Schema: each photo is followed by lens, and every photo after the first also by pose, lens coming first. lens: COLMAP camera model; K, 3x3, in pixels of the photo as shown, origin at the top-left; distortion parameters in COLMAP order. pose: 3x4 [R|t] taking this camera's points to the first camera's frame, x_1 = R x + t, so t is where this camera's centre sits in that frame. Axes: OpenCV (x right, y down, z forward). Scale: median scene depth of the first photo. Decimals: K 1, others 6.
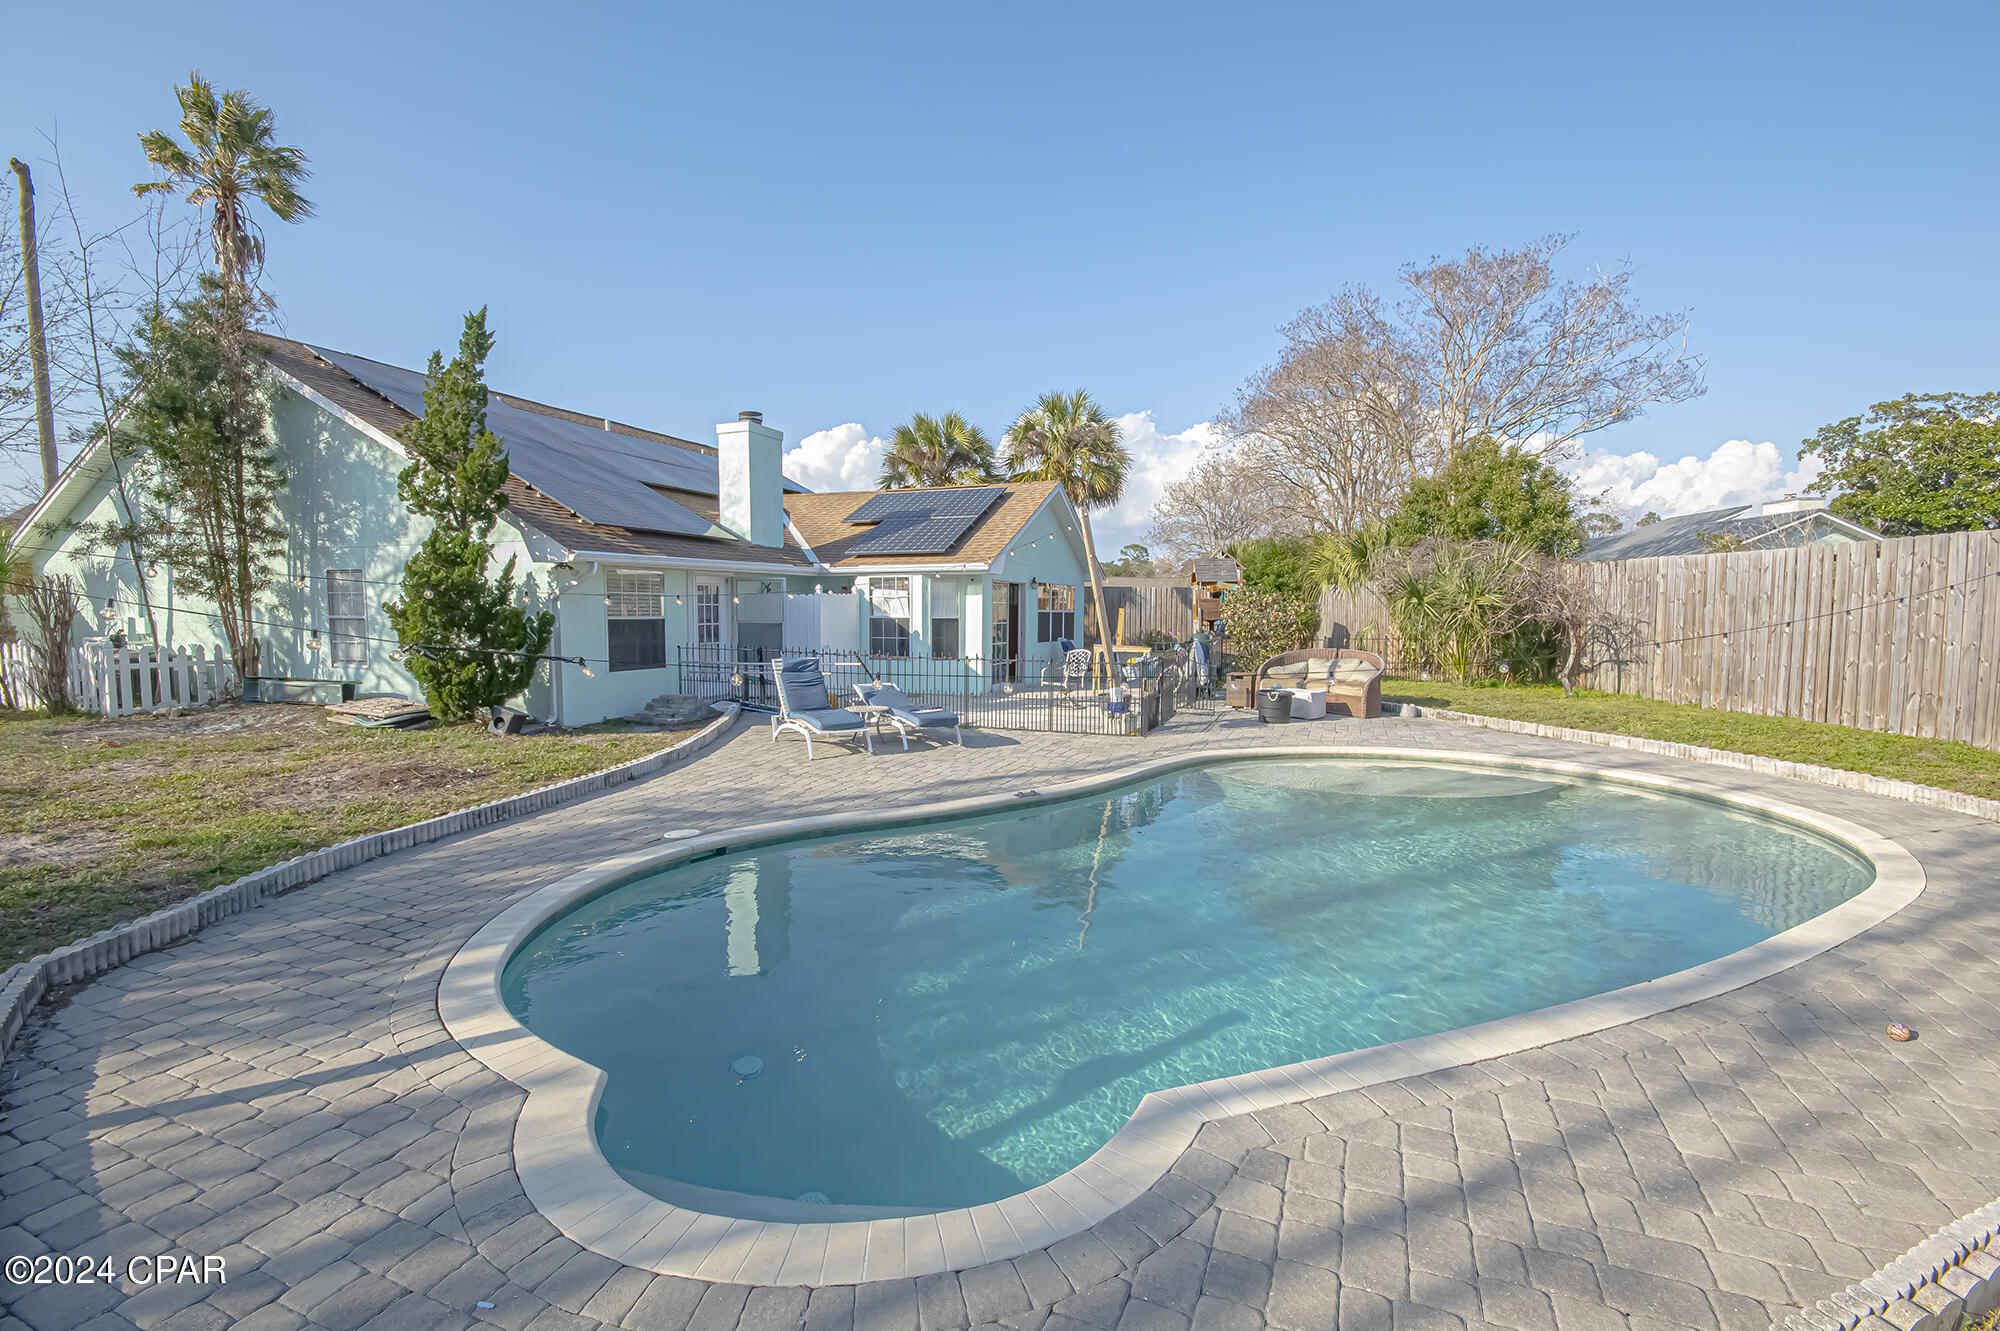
lens RADIAL K [[874.9, 0, 1017.1], [0, 874.9, 666.8], [0, 0, 1]] dist [0.011911, -0.012626]
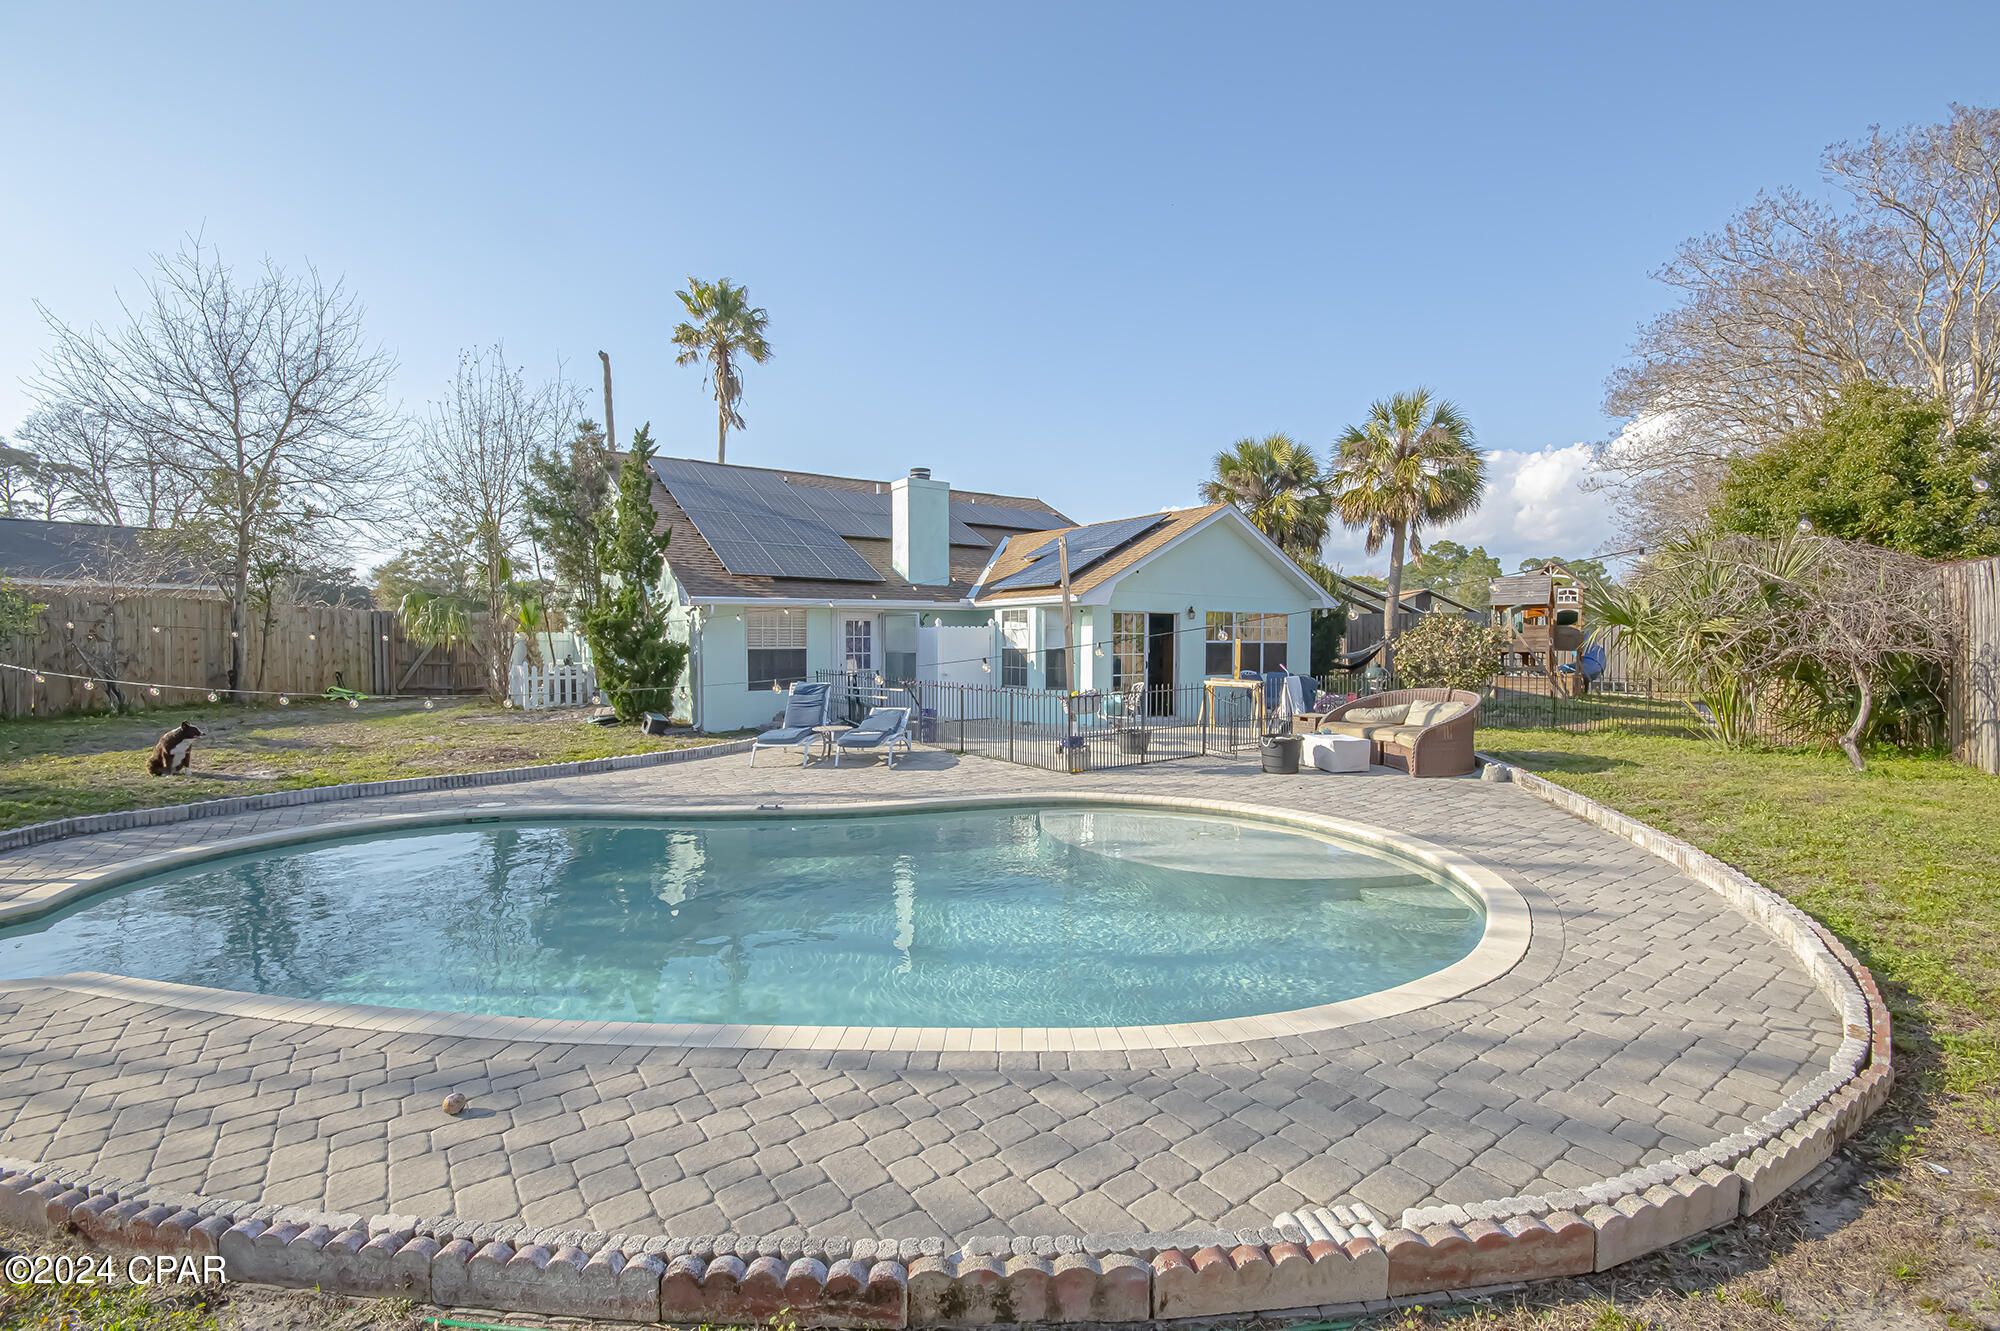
lens RADIAL K [[874.9, 0, 1017.1], [0, 874.9, 666.8], [0, 0, 1]] dist [0.011911, -0.012626]
pose [[0.839212, 0.013530, -0.543637, 0.452661], [-0.032860, 0.999125, -0.025860, -0.006892], [0.542811, 0.039566, 0.838922, 0.122789]]
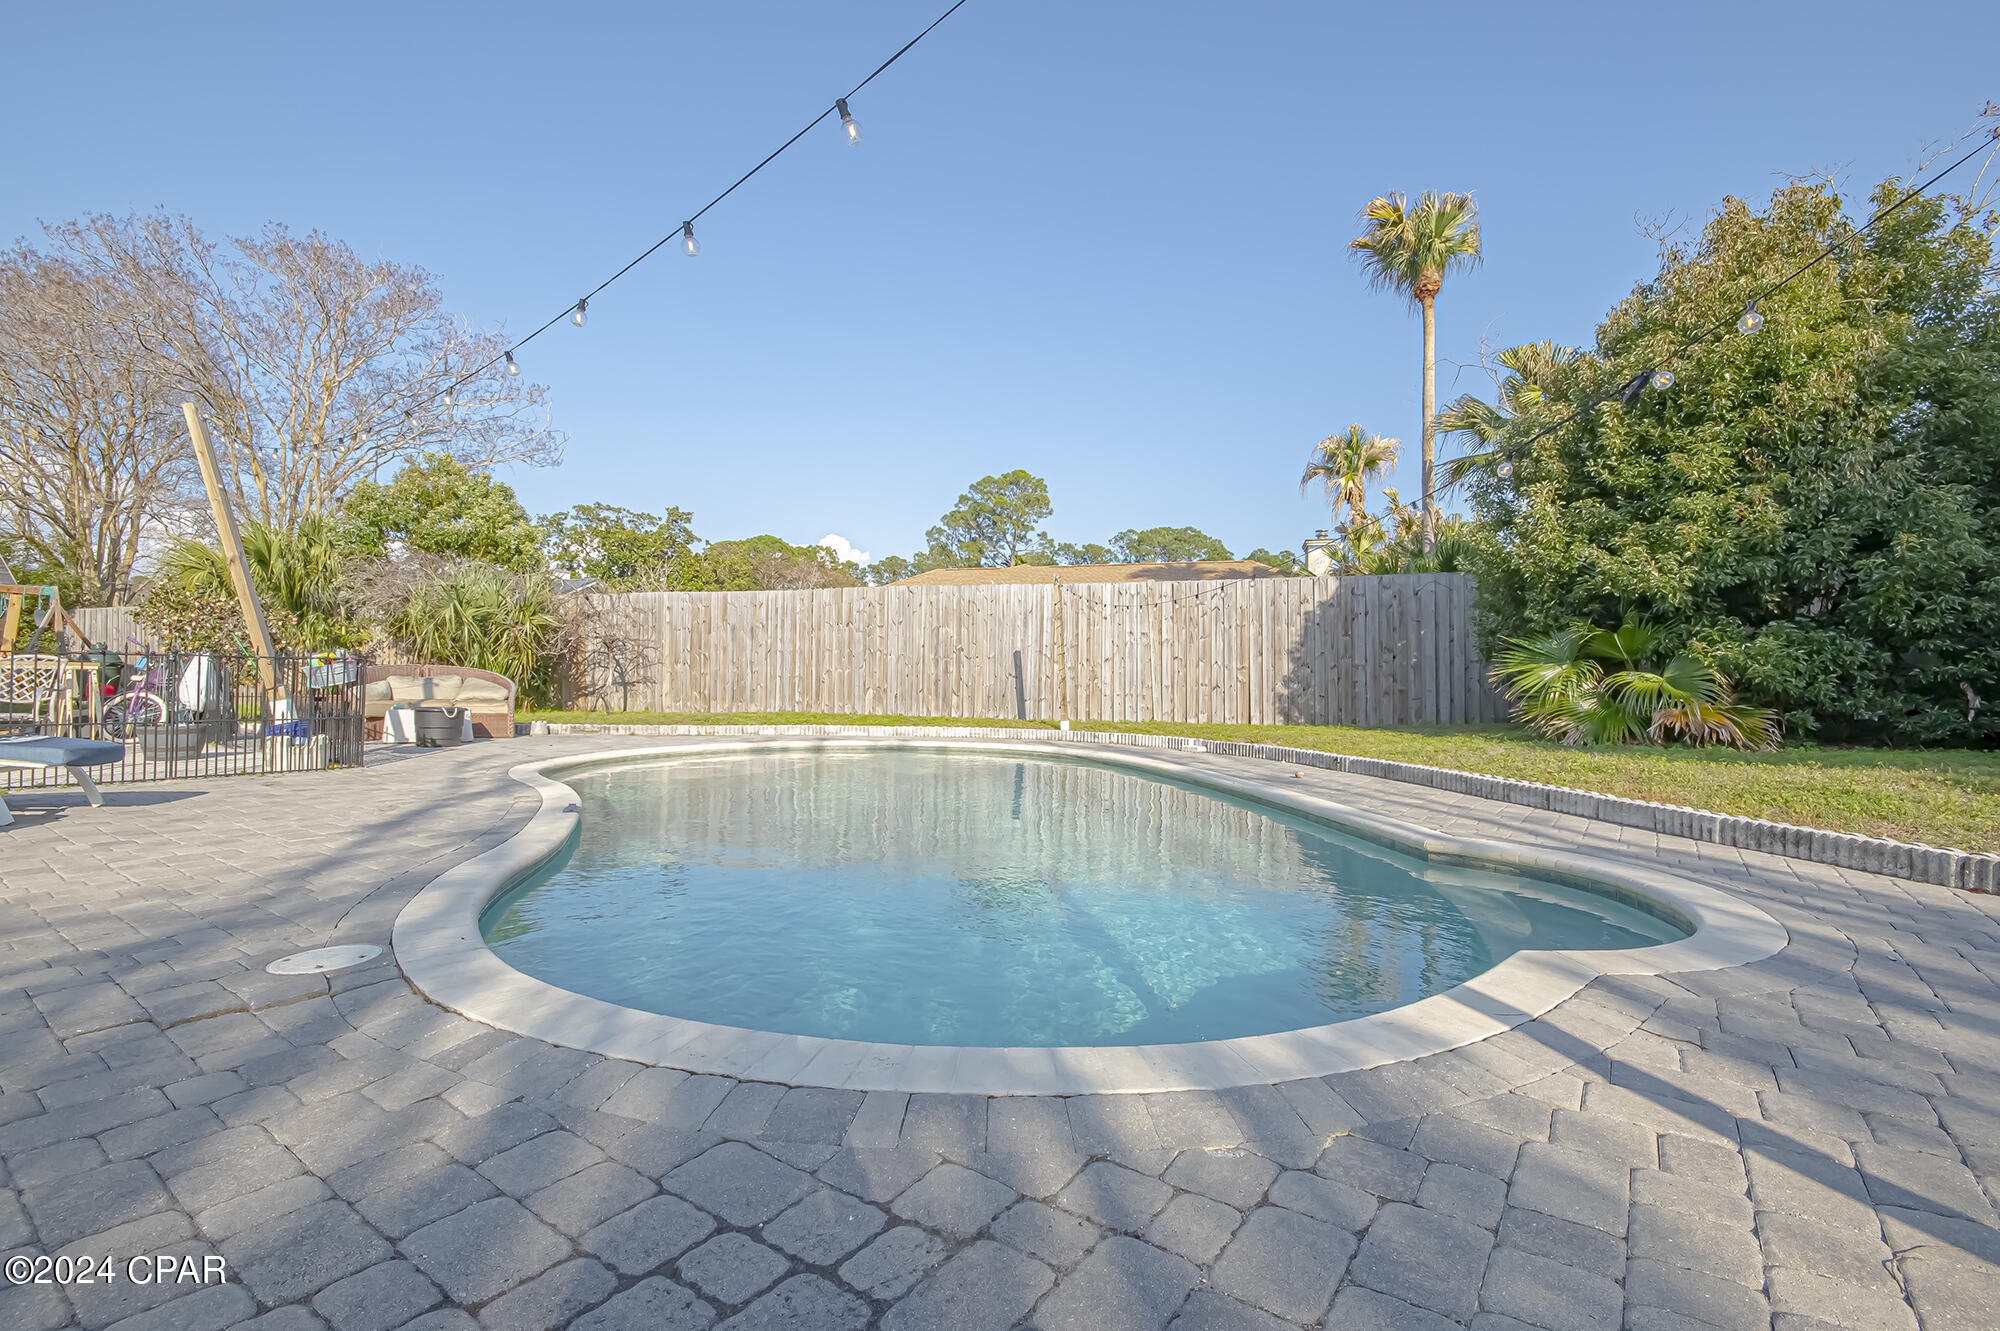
lens RADIAL K [[877.0, 0, 1007.2], [0, 877.0, 669.7], [0, 0, 1]] dist [-0.015601, 0.000312]
pose [[0.249052, 0.012073, 0.968415, -0.286345], [0.060262, 0.997792, -0.027937, 0.038854], [-0.966613, 0.065317, 0.247775, 0.257141]]
